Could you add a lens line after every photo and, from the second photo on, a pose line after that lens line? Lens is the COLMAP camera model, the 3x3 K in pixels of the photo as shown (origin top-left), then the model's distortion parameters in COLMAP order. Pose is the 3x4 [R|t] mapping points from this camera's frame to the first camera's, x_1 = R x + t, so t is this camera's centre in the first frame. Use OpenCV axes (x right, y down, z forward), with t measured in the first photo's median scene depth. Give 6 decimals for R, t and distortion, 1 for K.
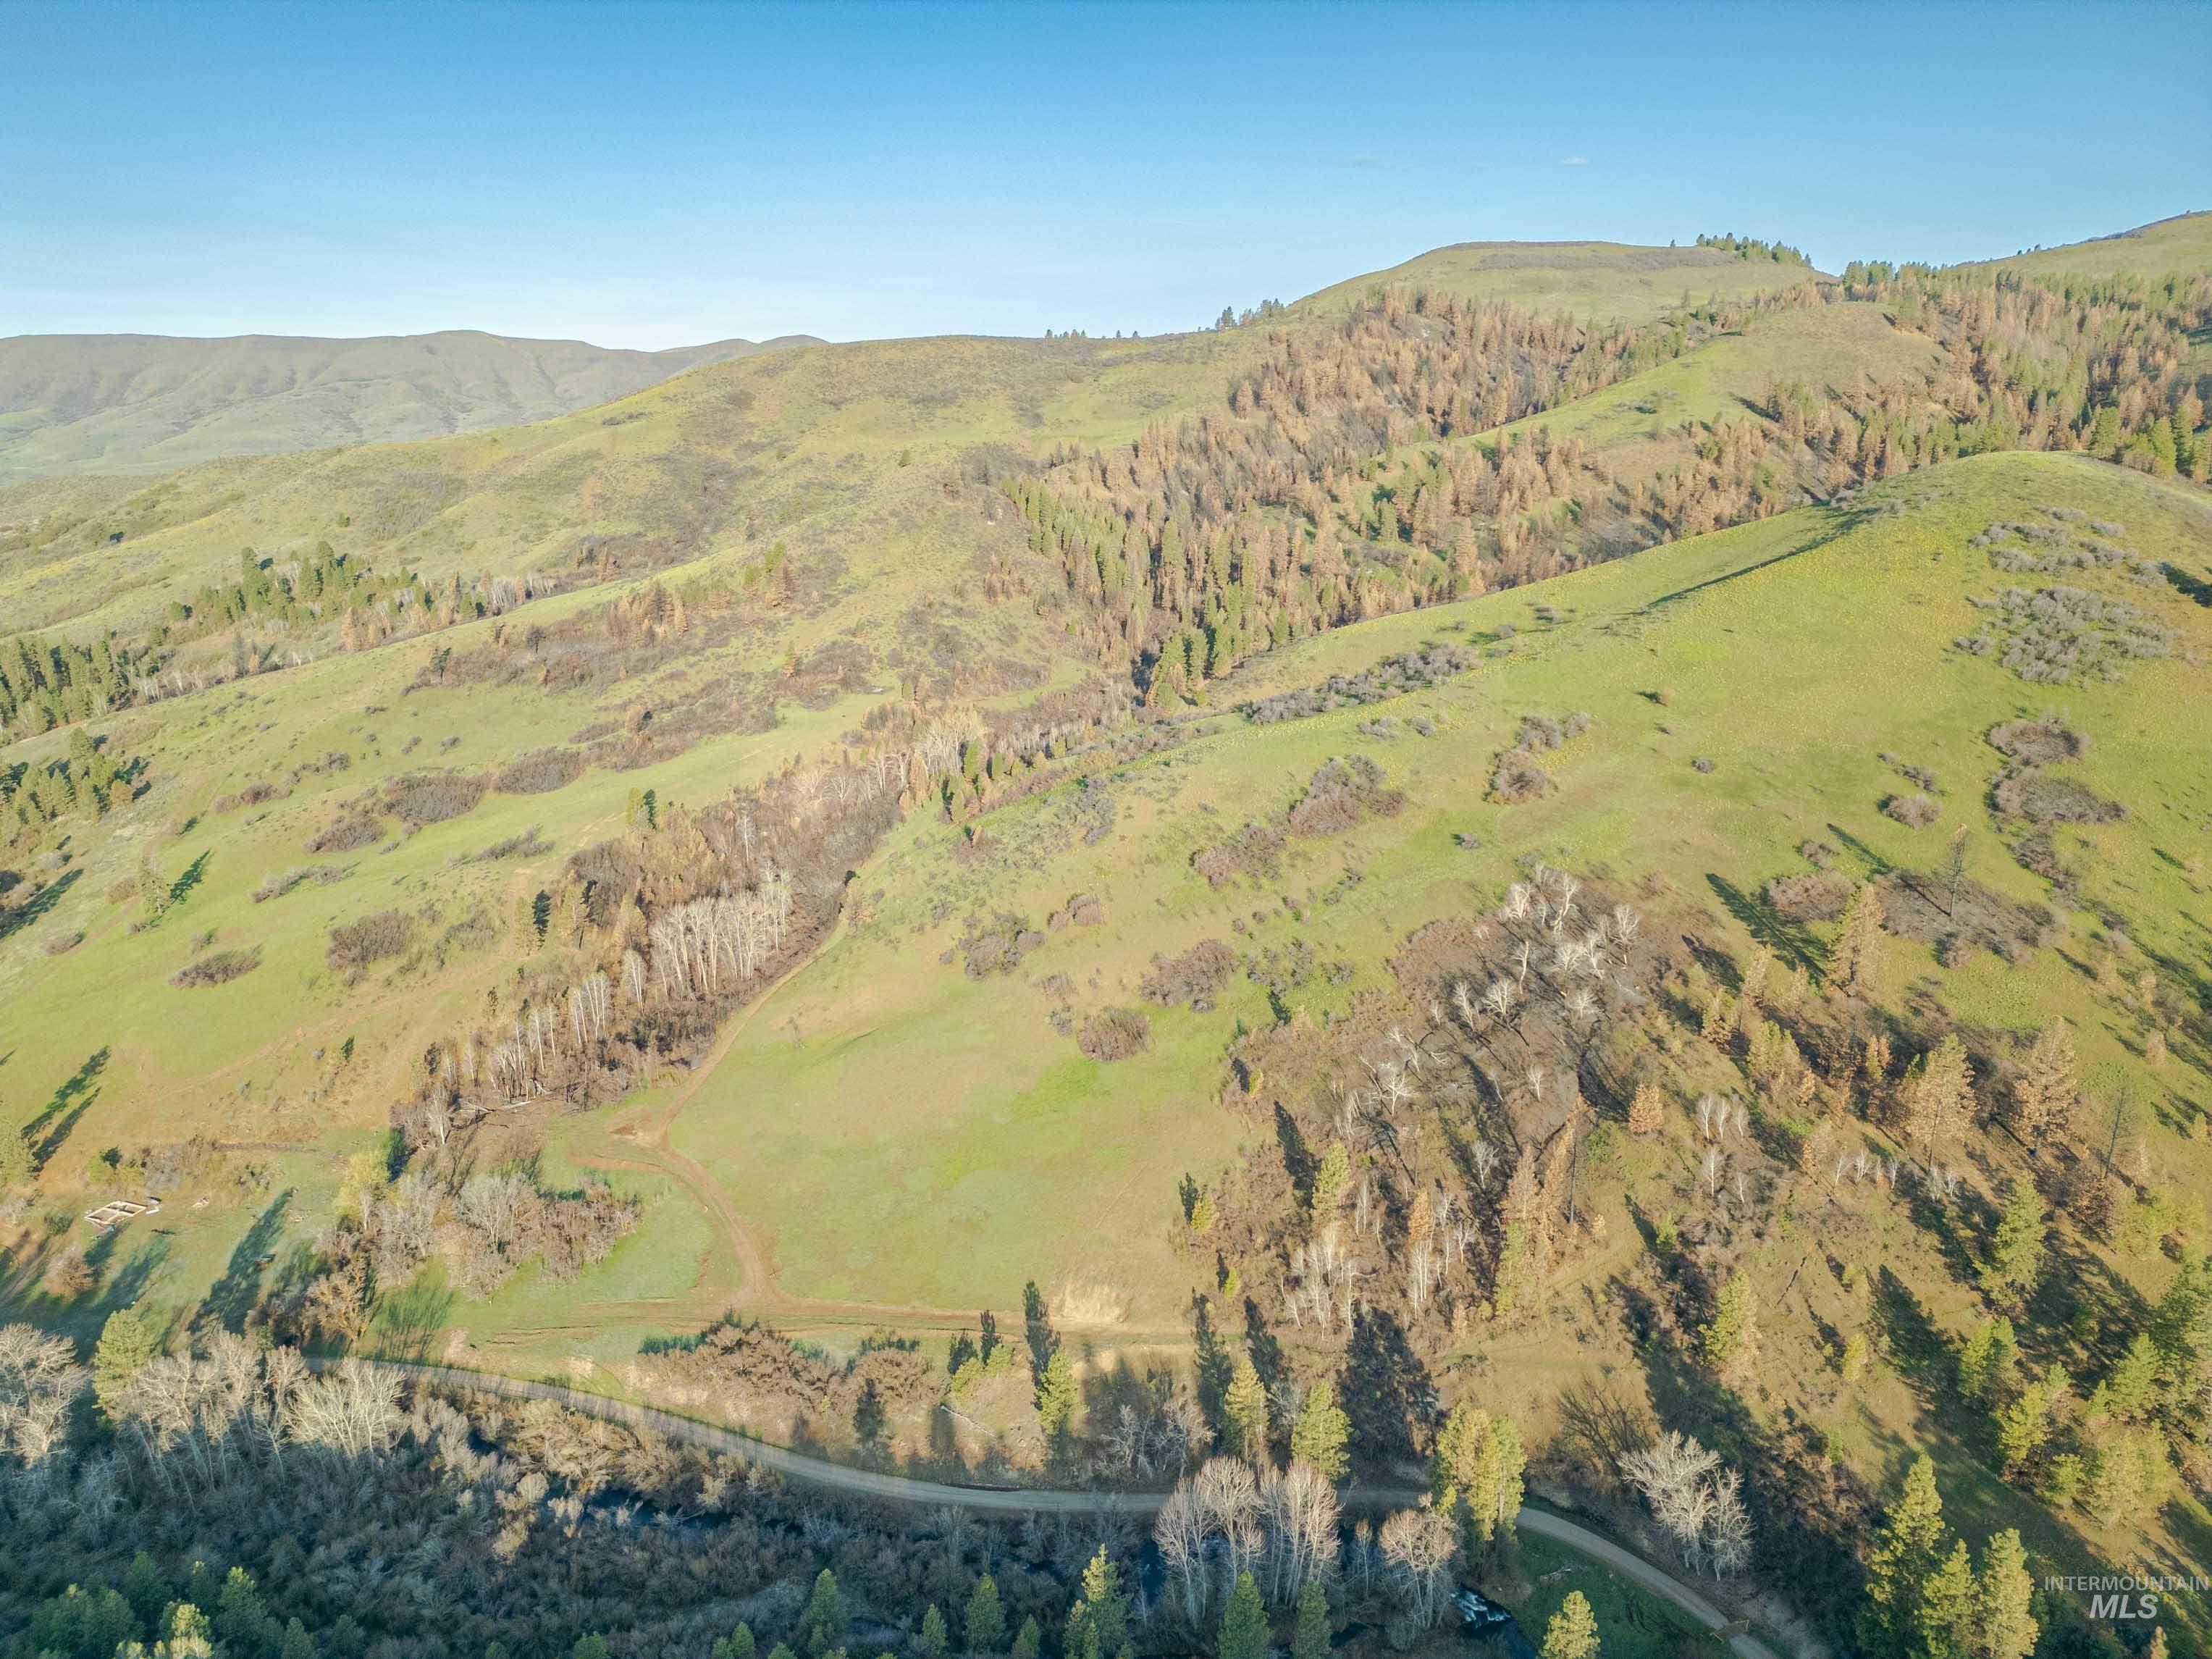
lens RADIAL K [[1554.4, 0, 1105.2], [0, 1554.4, 835.4], [0, 0, 1]] dist [0.049617, -0.017662]
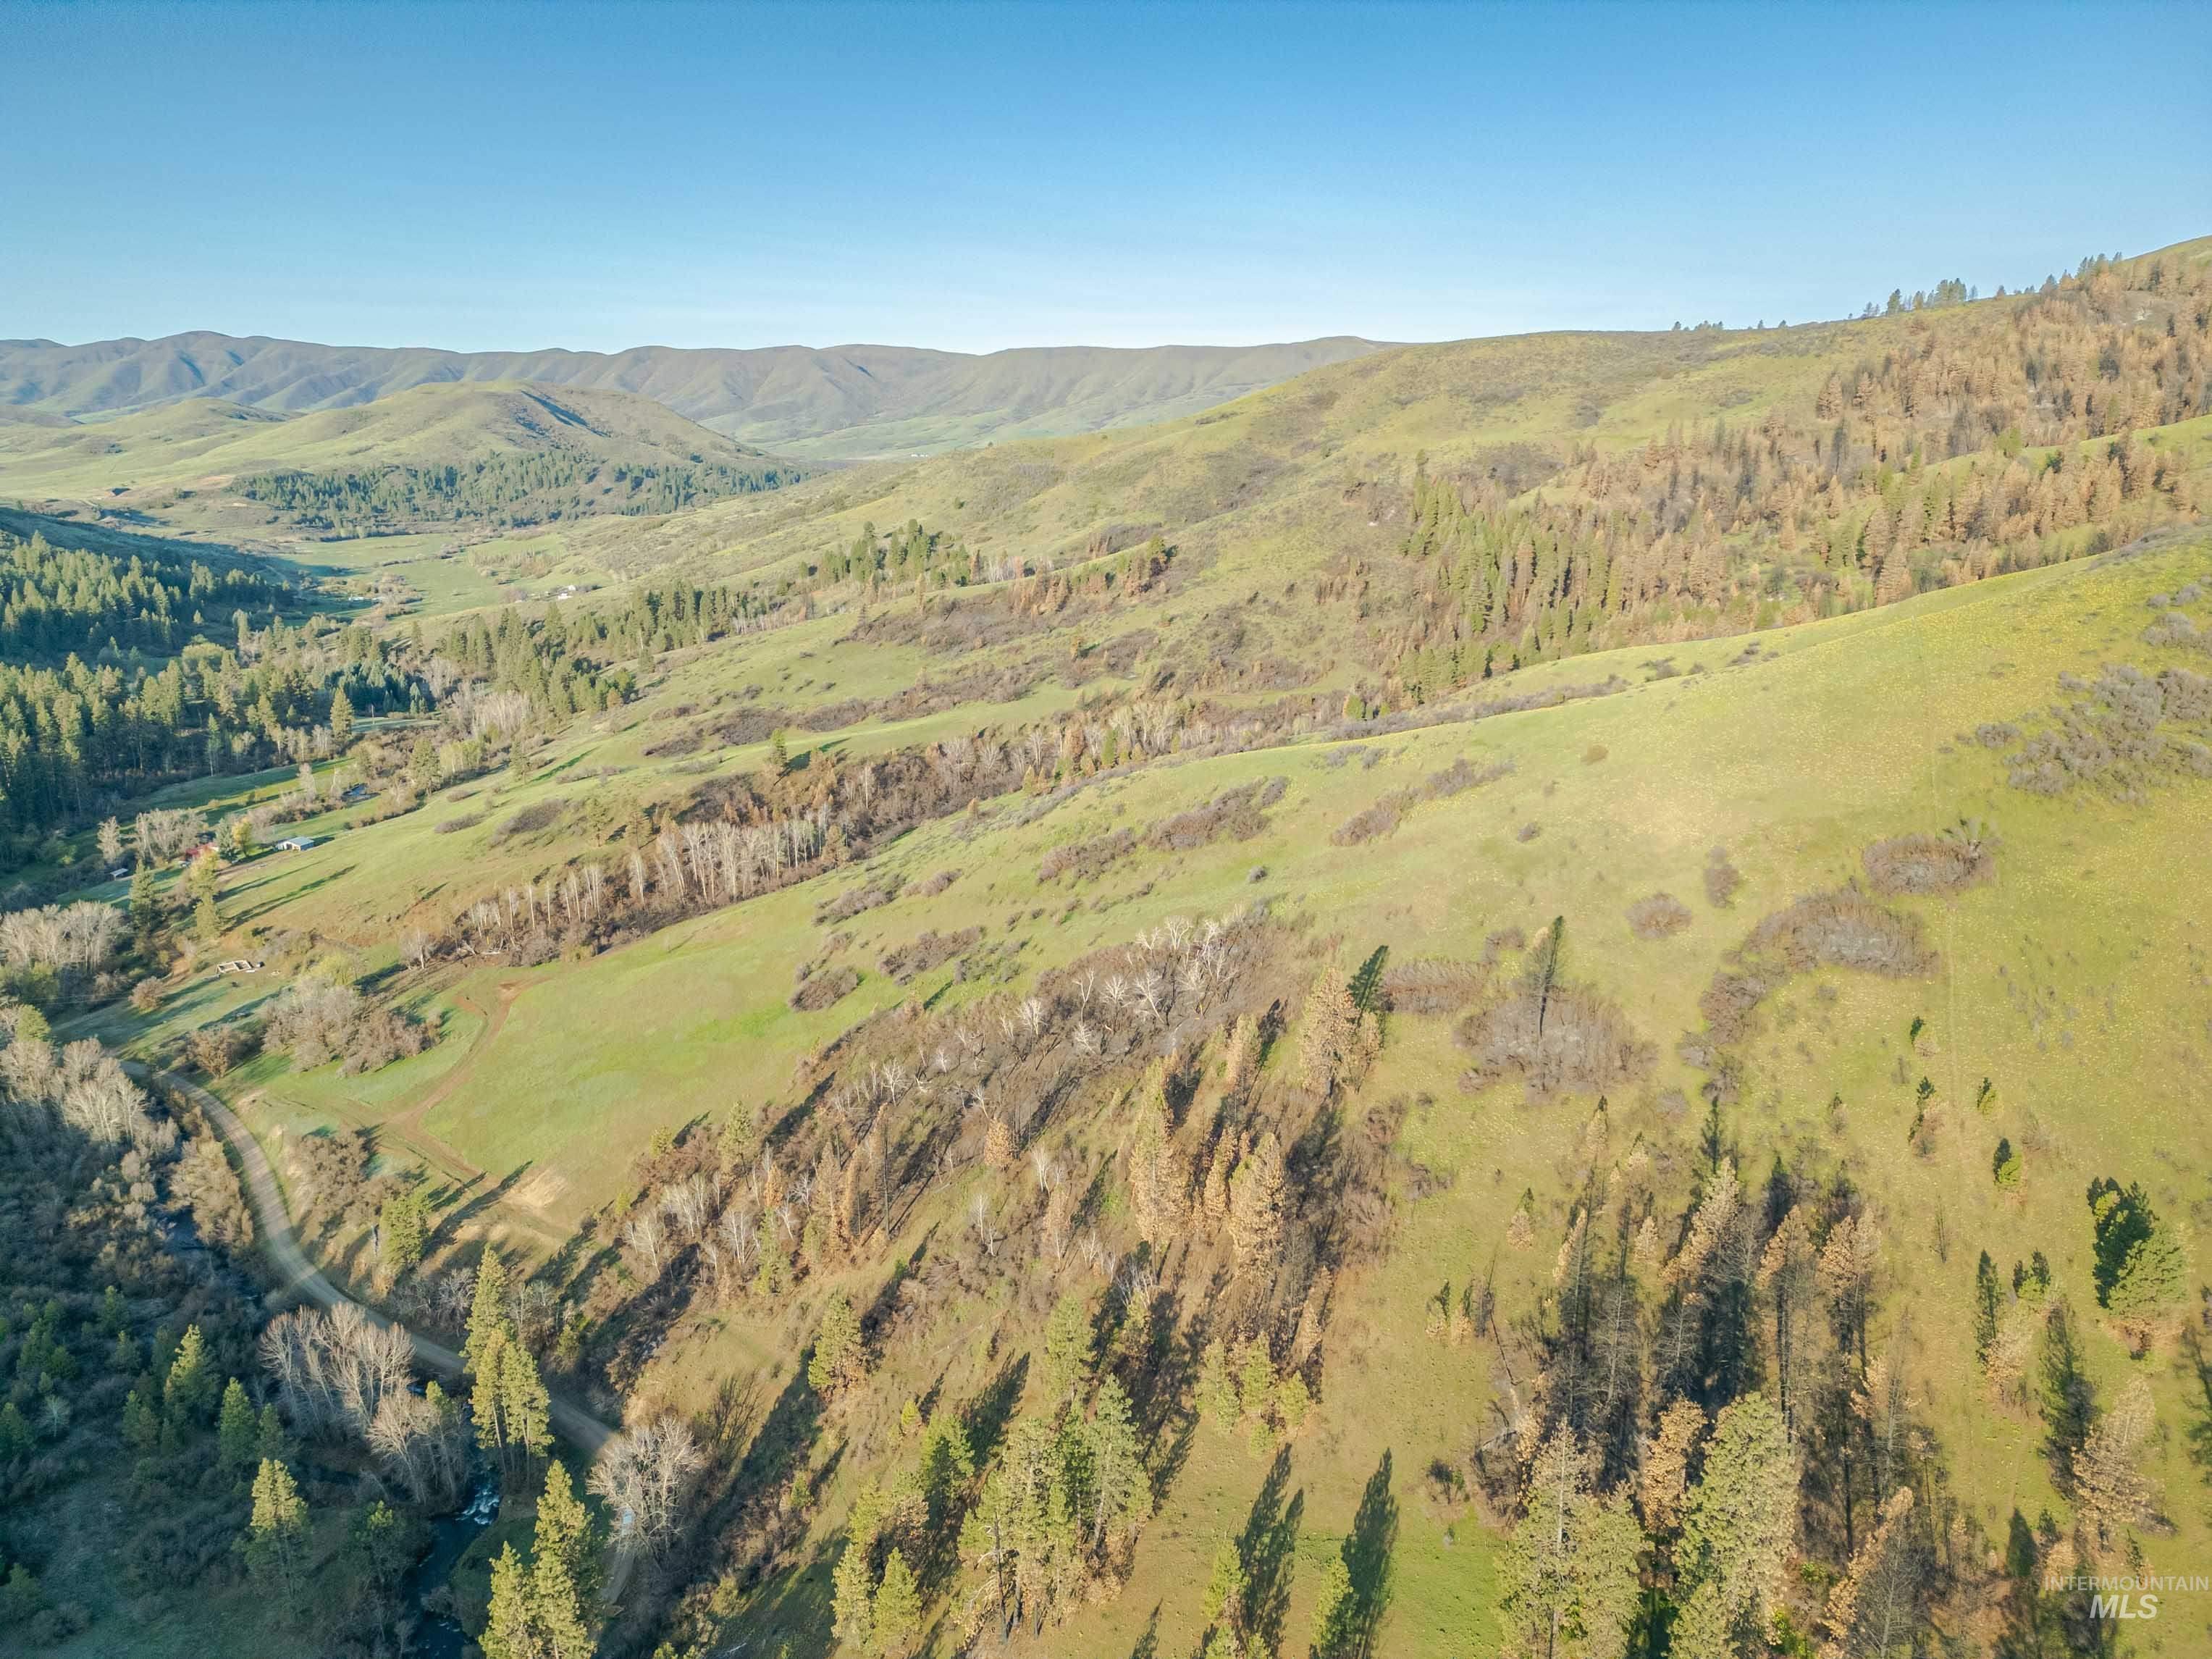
lens RADIAL K [[1554.4, 0, 1108.0], [0, 1554.4, 822.9], [0, 0, 1]] dist [0.049617, -0.017662]
pose [[0.846893, 0.143018, -0.512169, 0.226014], [-0.146321, 0.988649, 0.034121, -0.016440], [0.511236, 0.046044, 0.858206, 0.054205]]
